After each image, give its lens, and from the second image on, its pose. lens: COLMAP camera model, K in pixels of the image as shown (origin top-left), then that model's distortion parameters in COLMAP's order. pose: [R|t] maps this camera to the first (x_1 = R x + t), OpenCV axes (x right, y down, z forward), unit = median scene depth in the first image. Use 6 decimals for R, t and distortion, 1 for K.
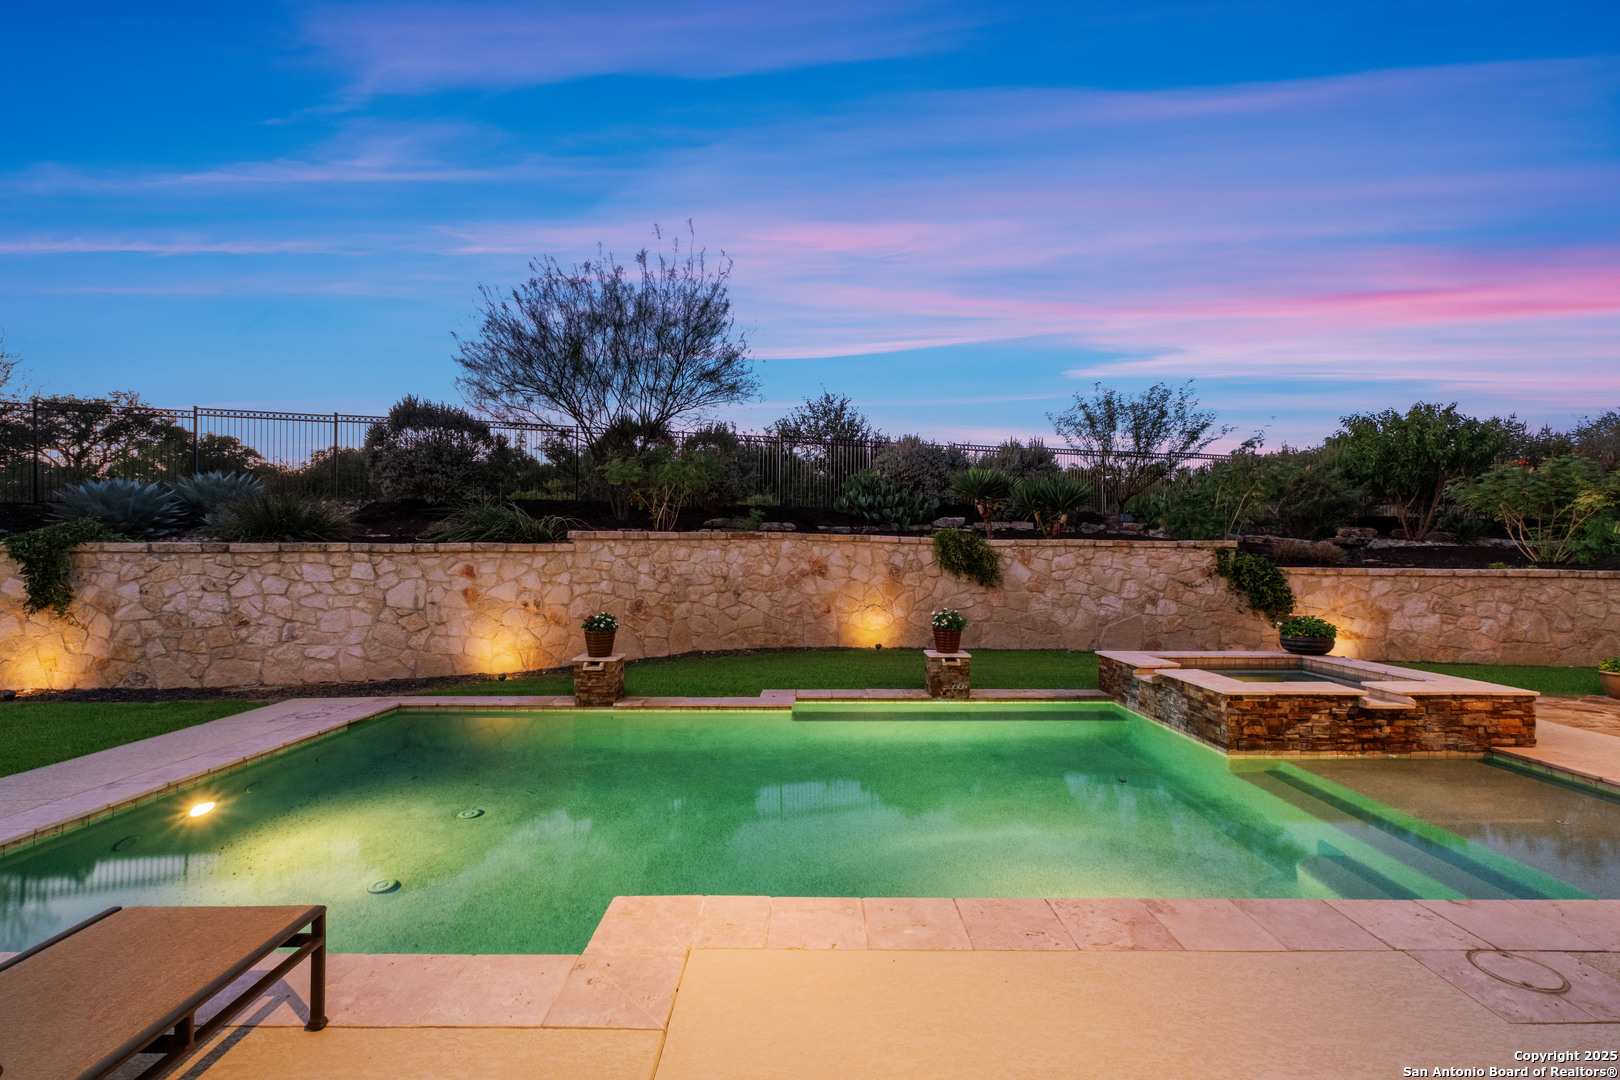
lens RADIAL K [[689.4, 0, 790.2], [0, 689.4, 527.2], [0, 0, 1]] dist [-0.003849, 0.000329]
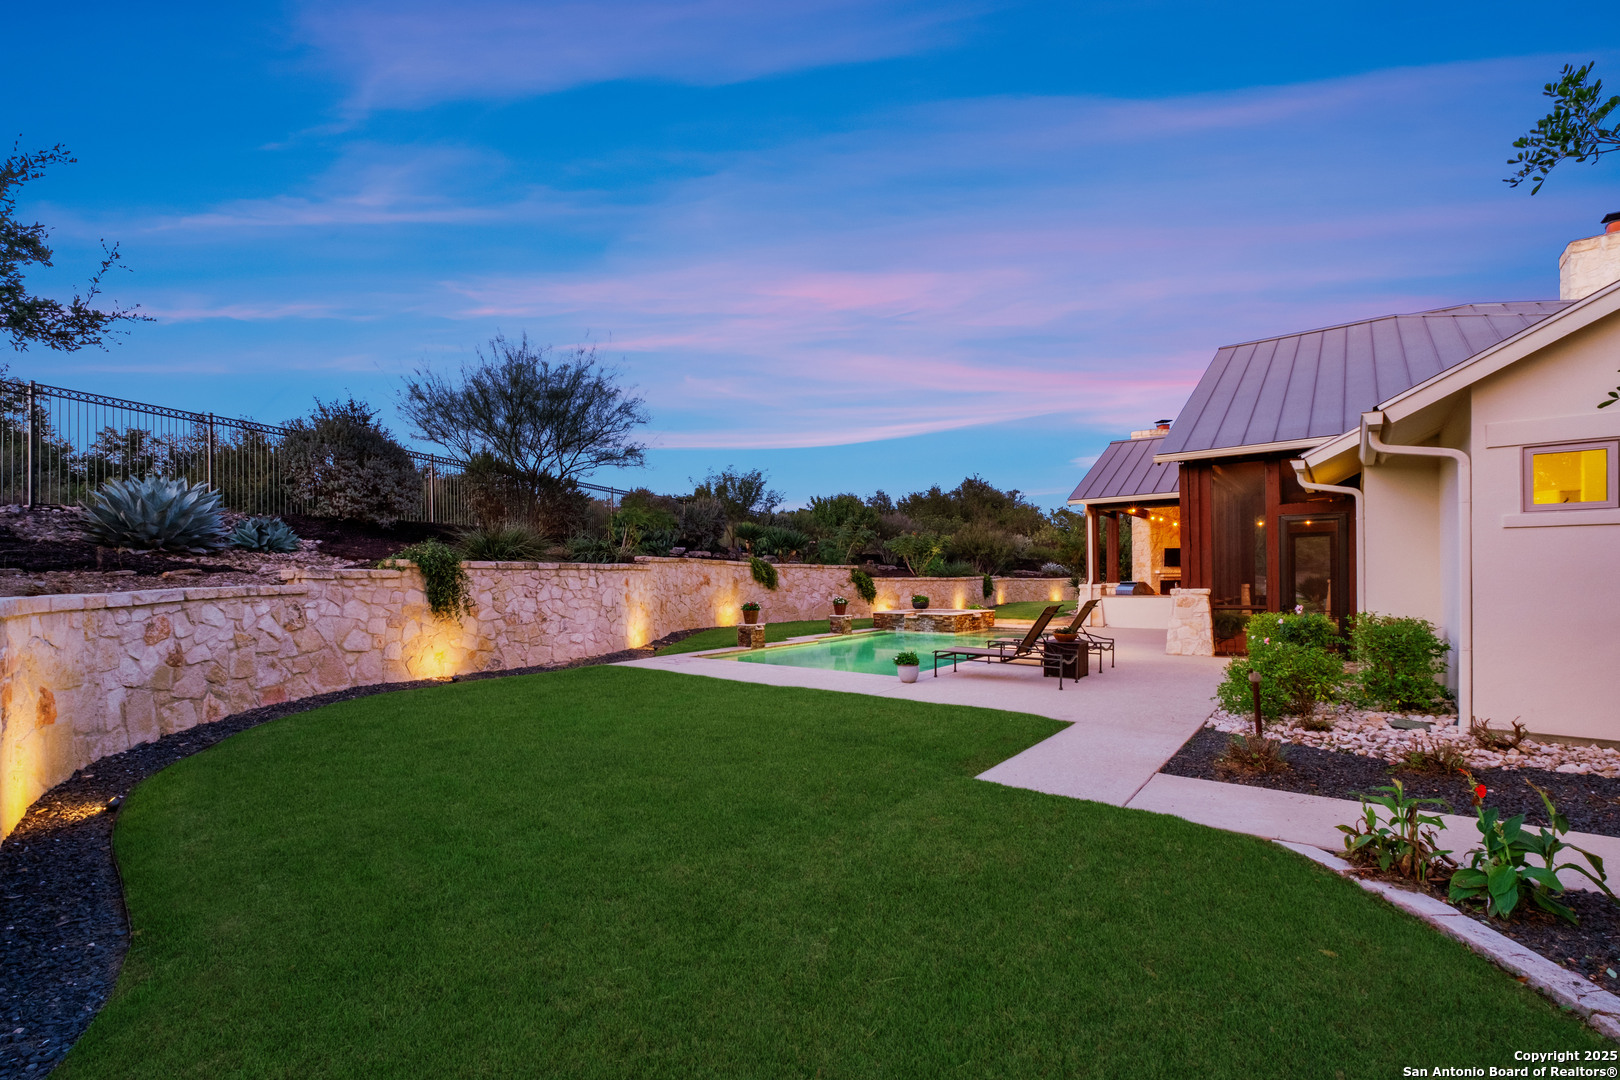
lens RADIAL K [[704.3, 0, 784.8], [0, 704.3, 582.2], [0, 0, 1]] dist [0.001742, 0.000330]
pose [[0.633092, -0.011361, 0.773993, -1.254387], [-0.026267, 0.999001, 0.036150, -0.001109], [-0.773630, -0.043217, 0.632161, -0.223095]]
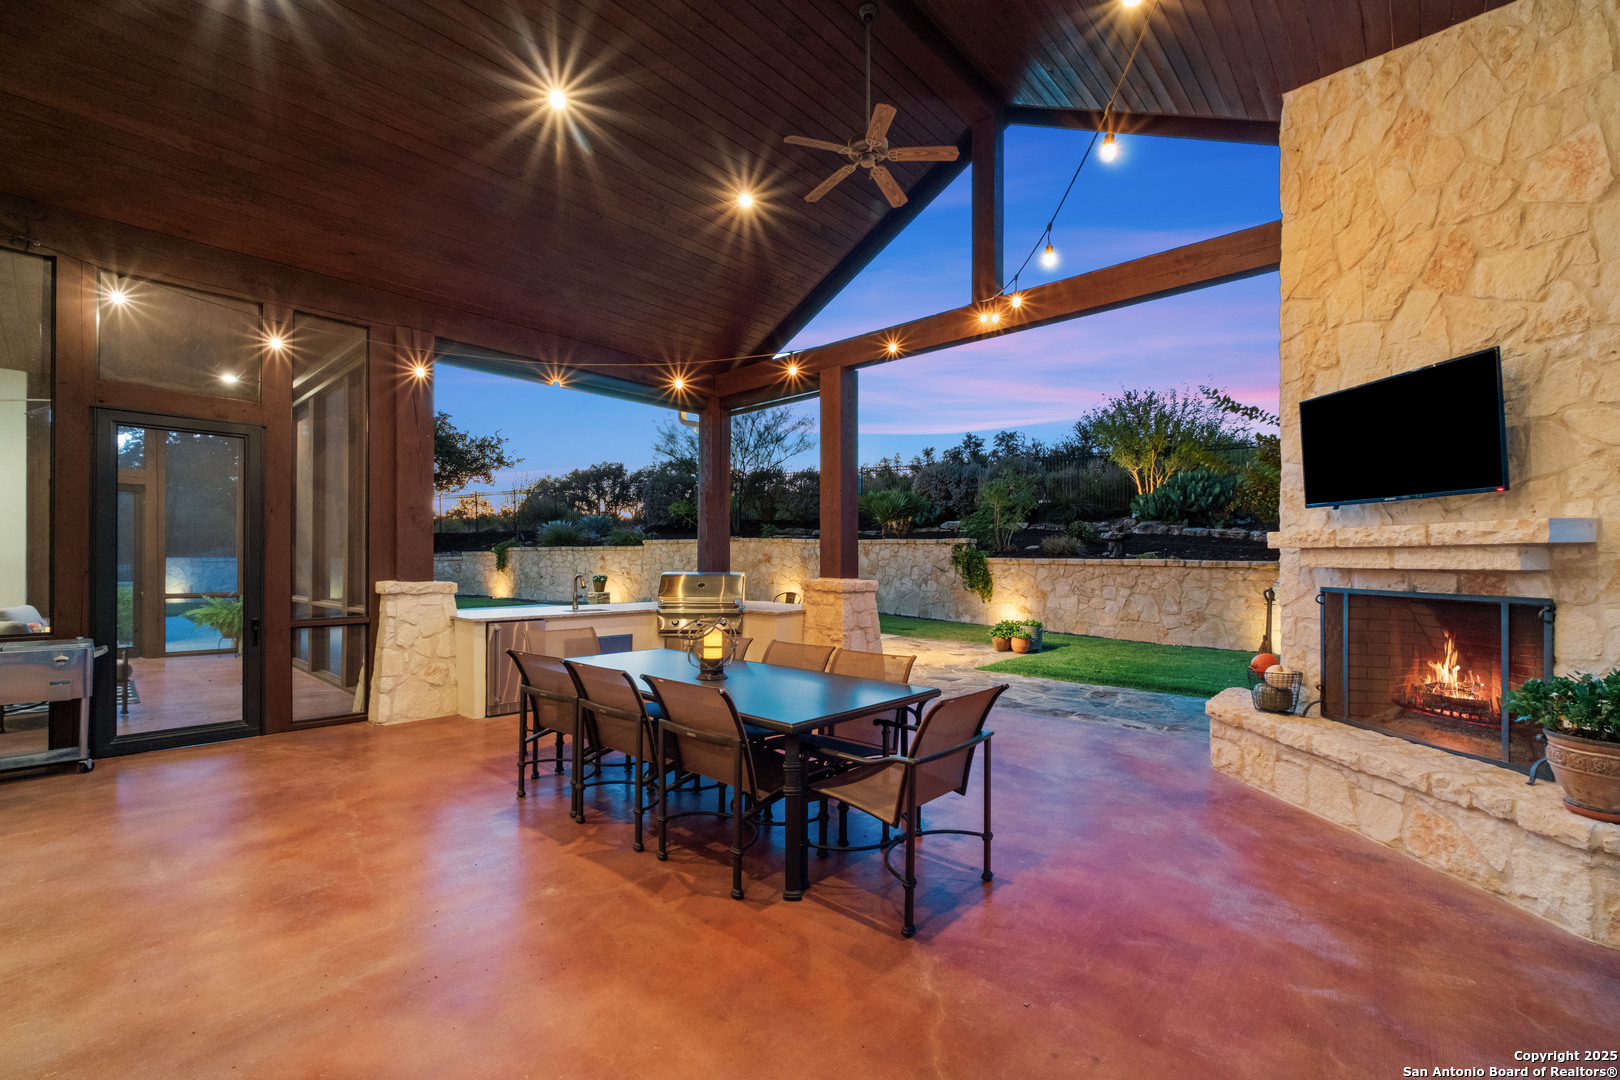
lens RADIAL K [[684.9, 0, 807.0], [0, 684.9, 550.4], [0, 0, 1]] dist [-0.005336, 0.000898]
pose [[0.744801, -0.006167, -0.667258, 1.388820], [0.030321, 0.999237, 0.024609, 0.000576], [0.666597, -0.038560, 0.744420, -0.233775]]
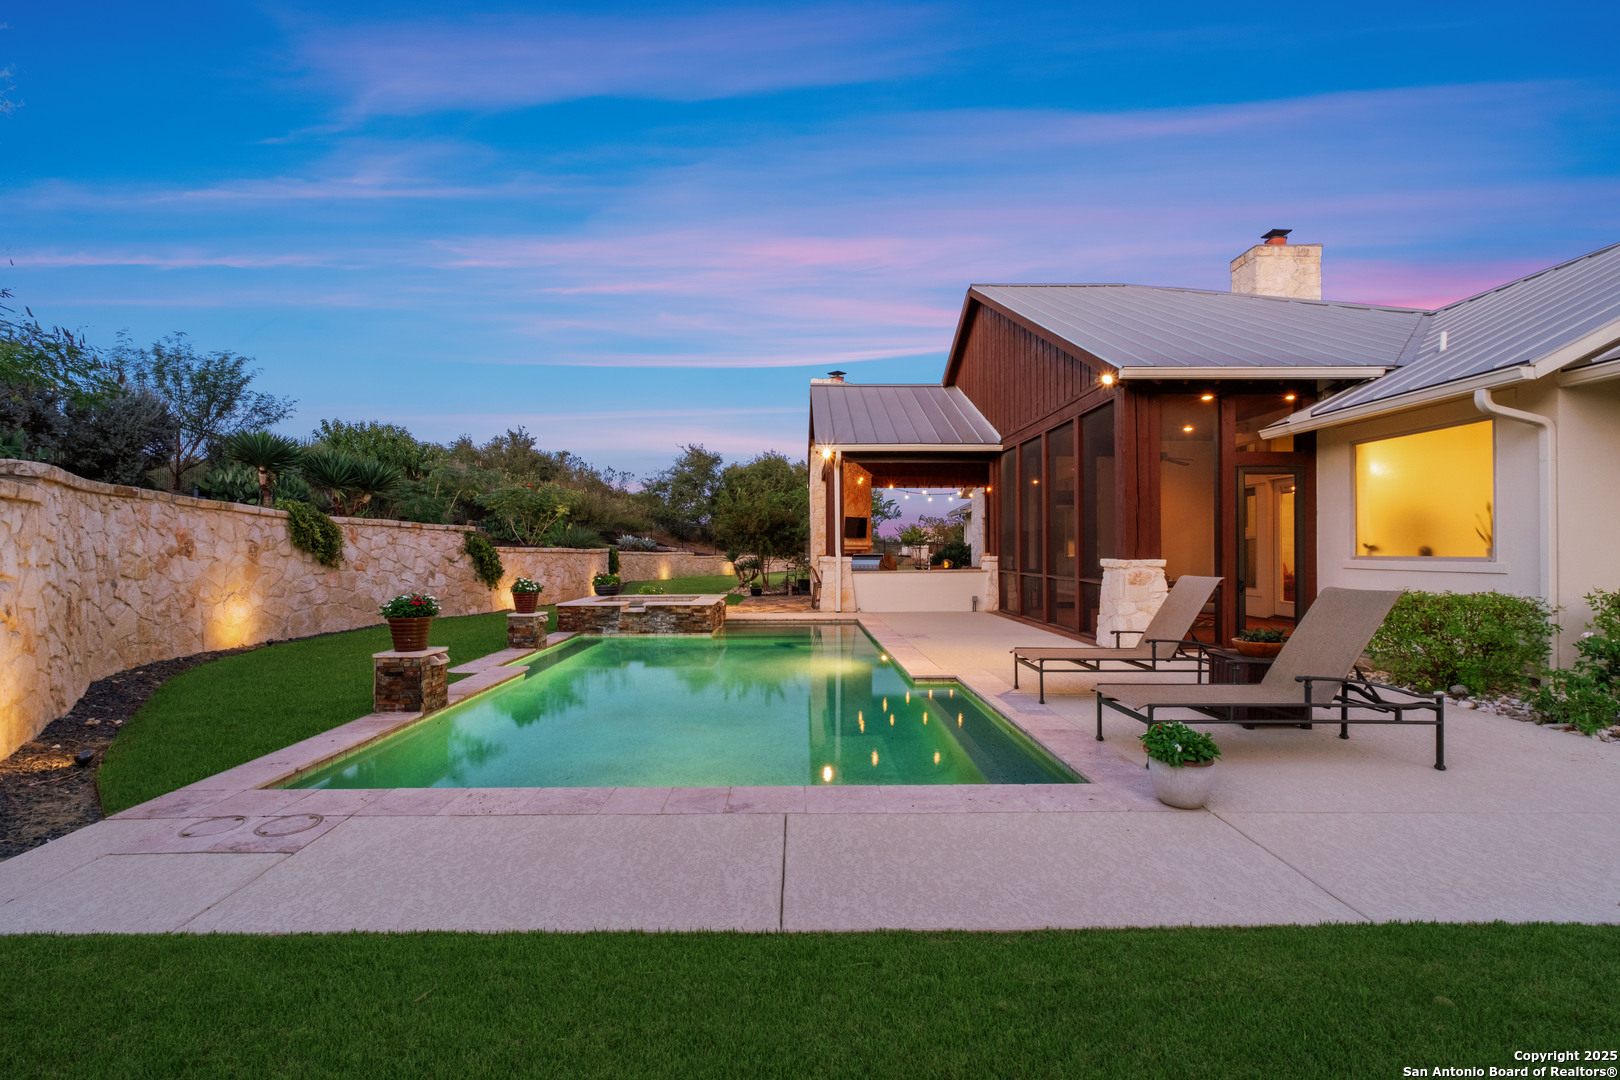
lens RADIAL K [[738.6, 0, 807.2], [0, 738.6, 551.6], [0, 0, 1]] dist [-0.002161, 0.000481]
pose [[-0.021770, -0.000360, 0.999763, -0.798369], [-0.043632, 0.999048, -0.000591, 0.043162], [-0.998810, -0.043634, -0.021765, 0.421881]]
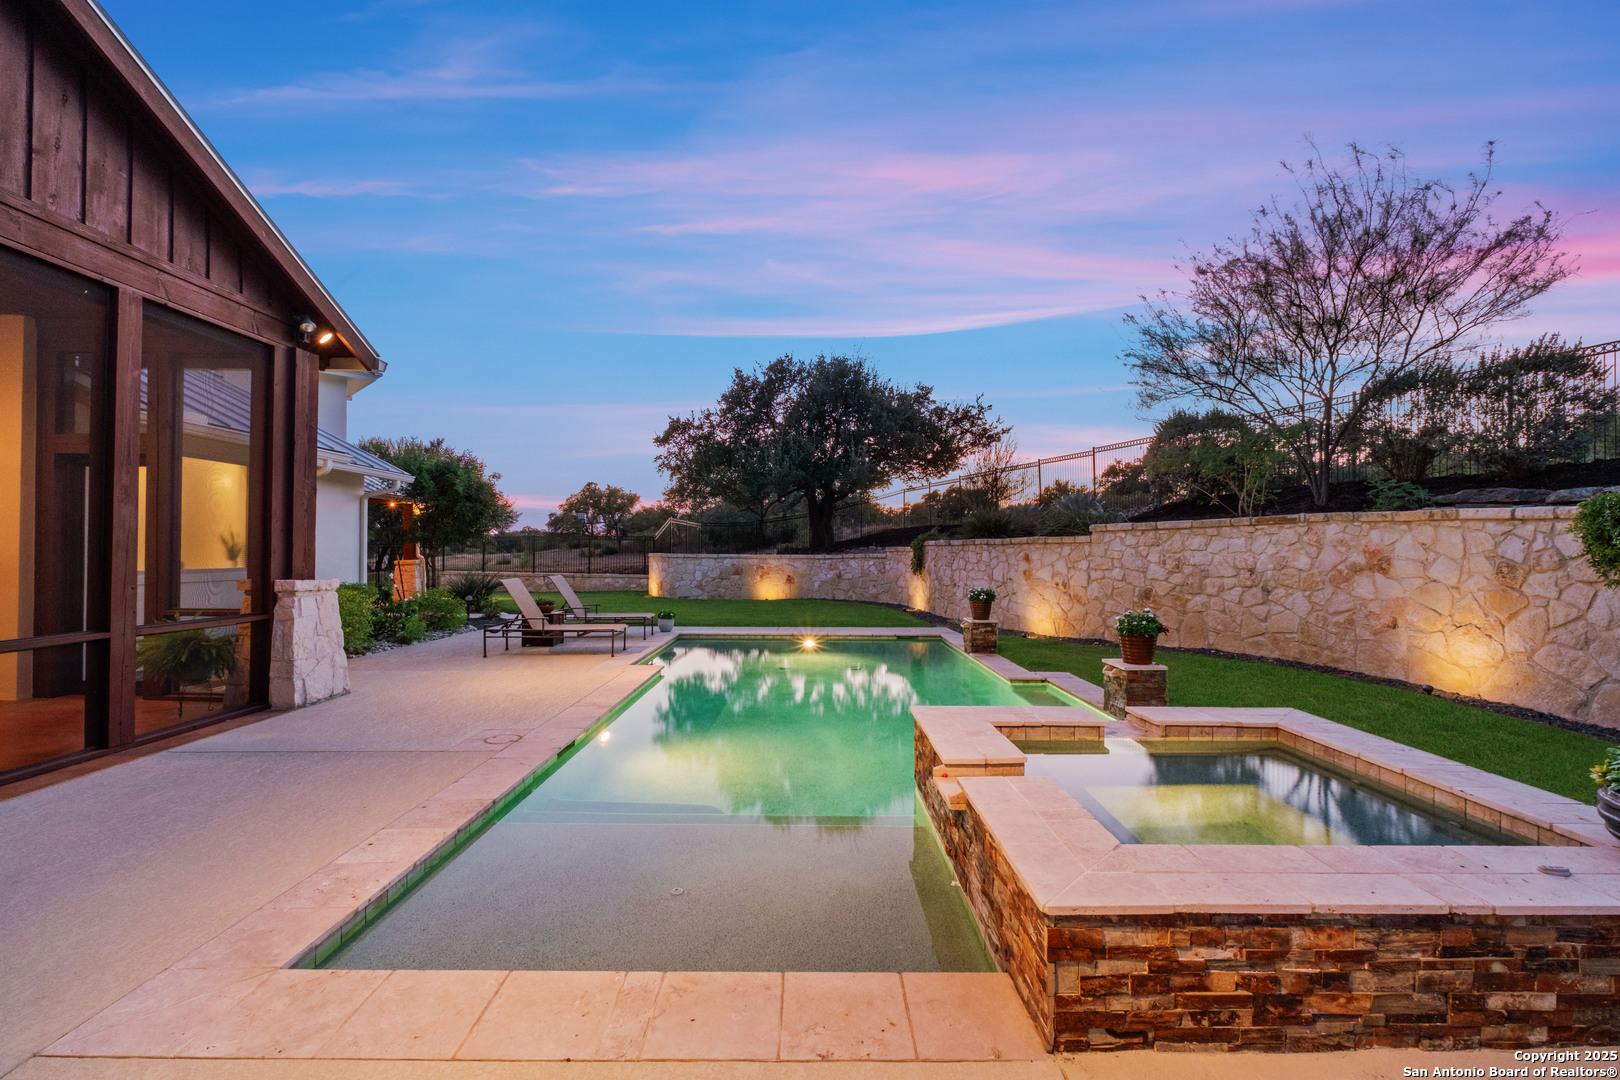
lens RADIAL K [[684.9, 0, 817.5], [0, 684.9, 547.1], [0, 0, 1]] dist [-0.002938, 0.000276]
pose [[0.024247, -0.005122, -0.999693, 0.777871], [0.042763, 0.999077, -0.004082, 0.026398], [0.998791, -0.042651, 0.024443, 0.472185]]
